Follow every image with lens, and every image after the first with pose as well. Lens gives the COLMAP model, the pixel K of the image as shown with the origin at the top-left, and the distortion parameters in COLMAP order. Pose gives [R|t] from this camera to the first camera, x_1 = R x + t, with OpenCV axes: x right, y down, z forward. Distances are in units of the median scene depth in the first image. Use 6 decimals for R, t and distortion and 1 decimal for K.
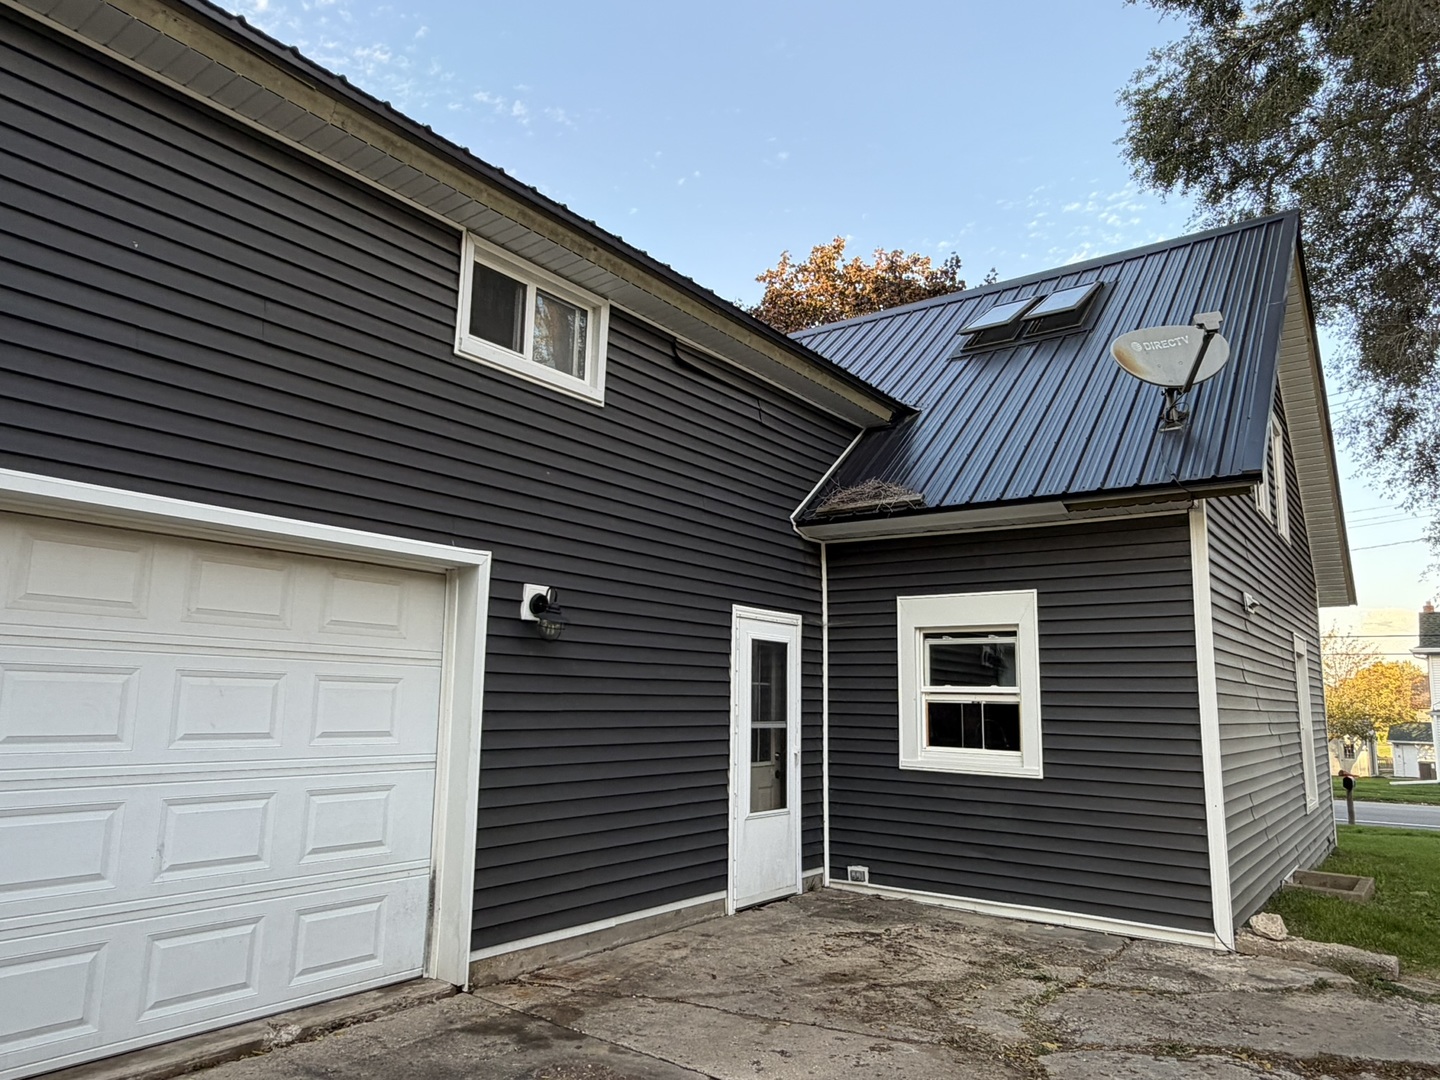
lens RADIAL K [[965.3, 0, 720.0], [0, 965.3, 540.0], [0, 0, 1]] dist [0.026575, -0.031086]
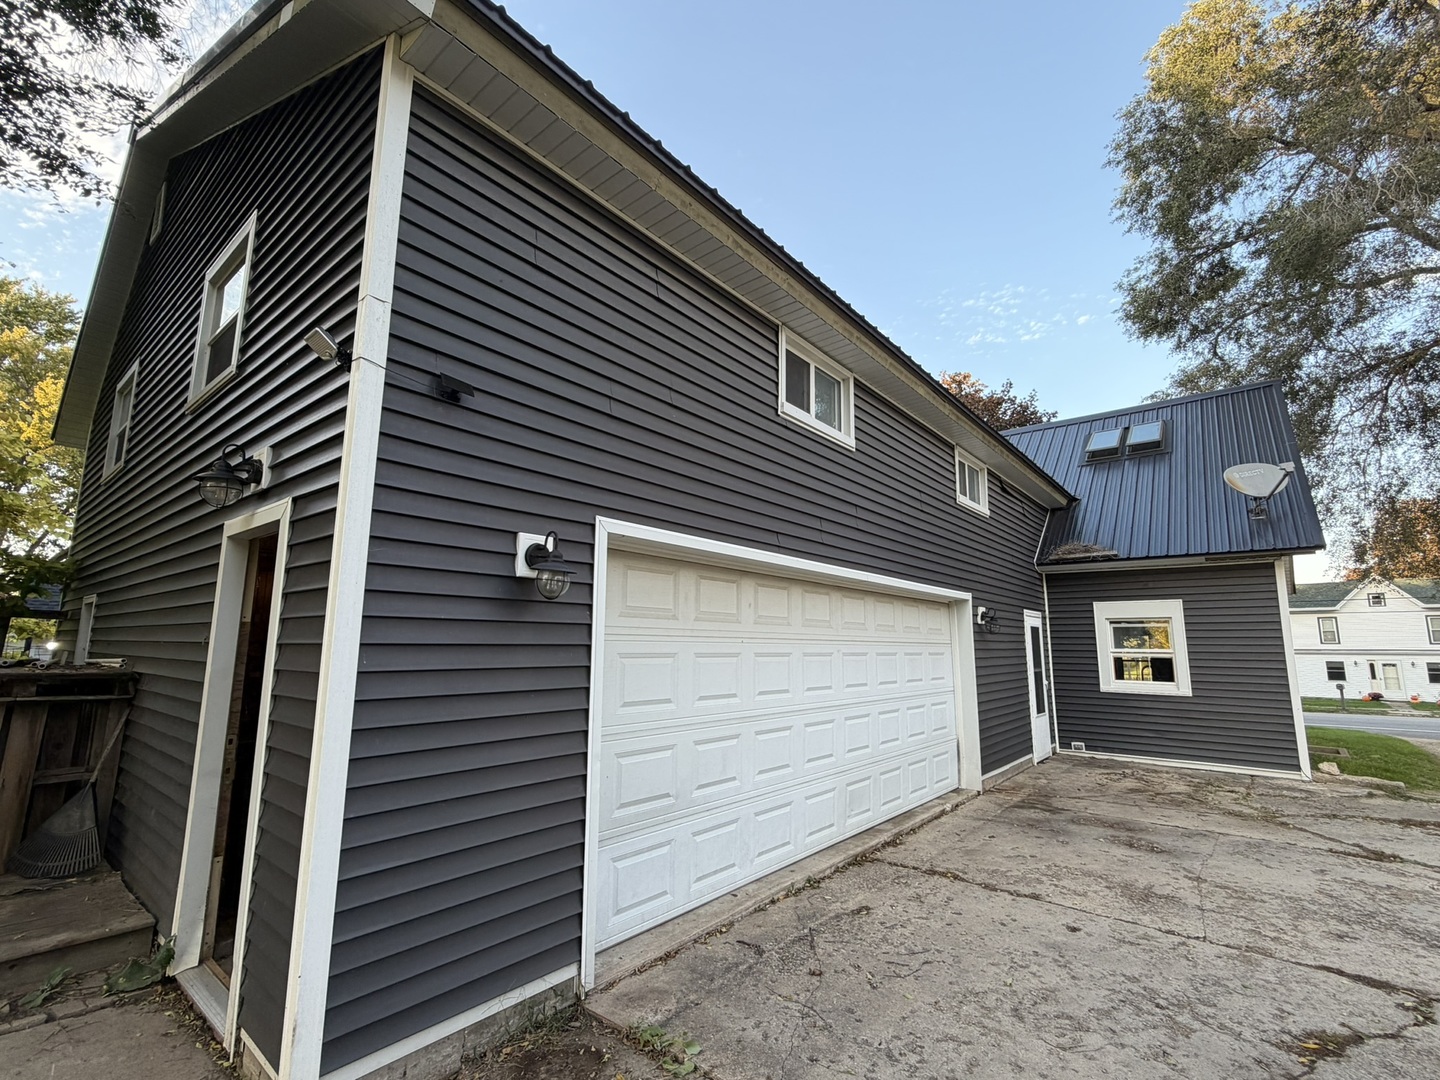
lens RADIAL K [[647.9, 0, 720.0], [0, 647.9, 540.0], [0, 0, 1]] dist [0.000025, -0.000125]
pose [[0.998684, -0.017391, -0.048242, -0.505858], [0.017580, 0.999839, 0.003496, -0.084512], [0.048173, -0.004340, 0.998830, -0.328231]]
